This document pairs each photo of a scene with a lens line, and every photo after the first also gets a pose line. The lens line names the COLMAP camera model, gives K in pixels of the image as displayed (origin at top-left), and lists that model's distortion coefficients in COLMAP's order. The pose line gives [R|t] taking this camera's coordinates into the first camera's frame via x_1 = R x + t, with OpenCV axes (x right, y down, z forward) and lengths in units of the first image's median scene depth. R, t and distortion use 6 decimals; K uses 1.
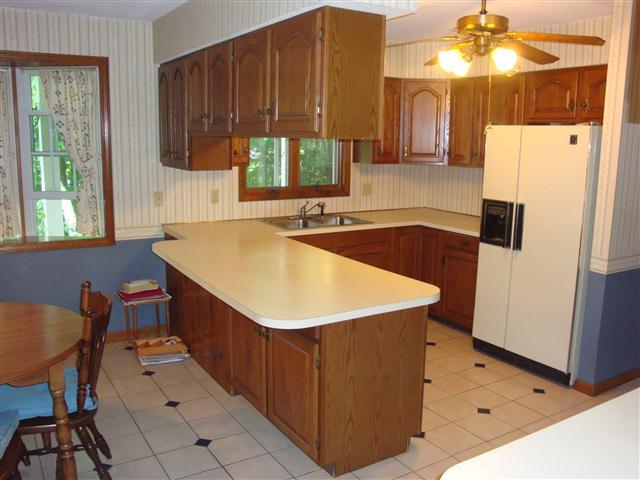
lens RADIAL K [[571.4, 0, 327.7], [0, 571.4, 240.7], [0, 0, 1]] dist [-0.154426, 0.126711]
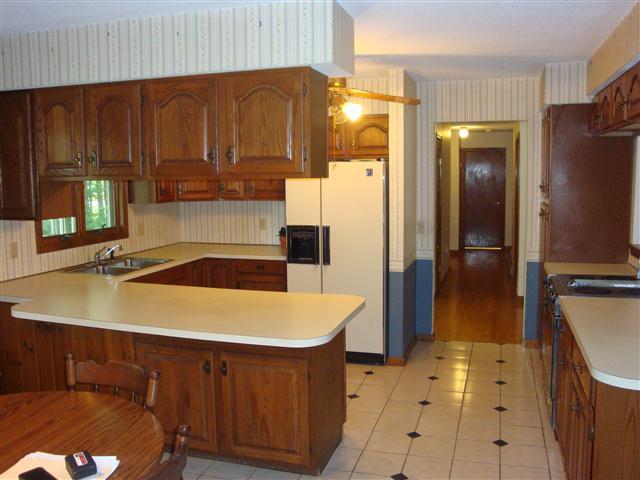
lens RADIAL K [[571.4, 0, 327.7], [0, 571.4, 240.7], [0, 0, 1]] dist [-0.154426, 0.126711]
pose [[0.770673, -0.098448, 0.629580, -0.414626], [0.136923, 0.990500, -0.012723, -0.017769], [-0.622347, 0.096010, 0.776831, 0.039137]]
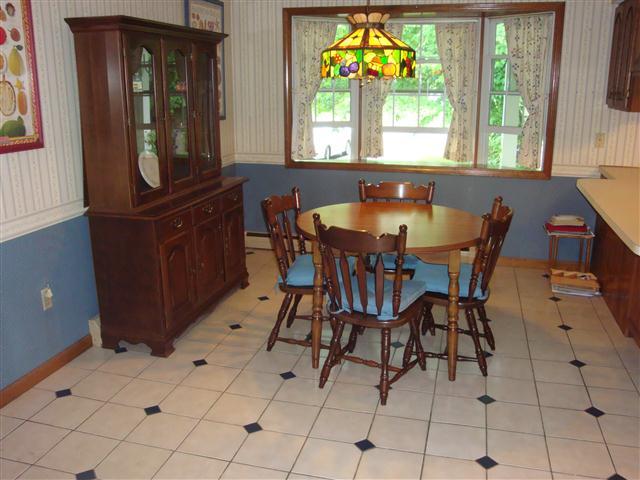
lens RADIAL K [[571.4, 0, 327.7], [0, 571.4, 240.7], [0, 0, 1]] dist [-0.154426, 0.126711]
pose [[0.681302, 0.174304, -0.710947, 0.117304], [-0.113512, 0.984645, 0.132627, 0.030545], [0.723147, -0.009658, 0.690626, -0.055932]]
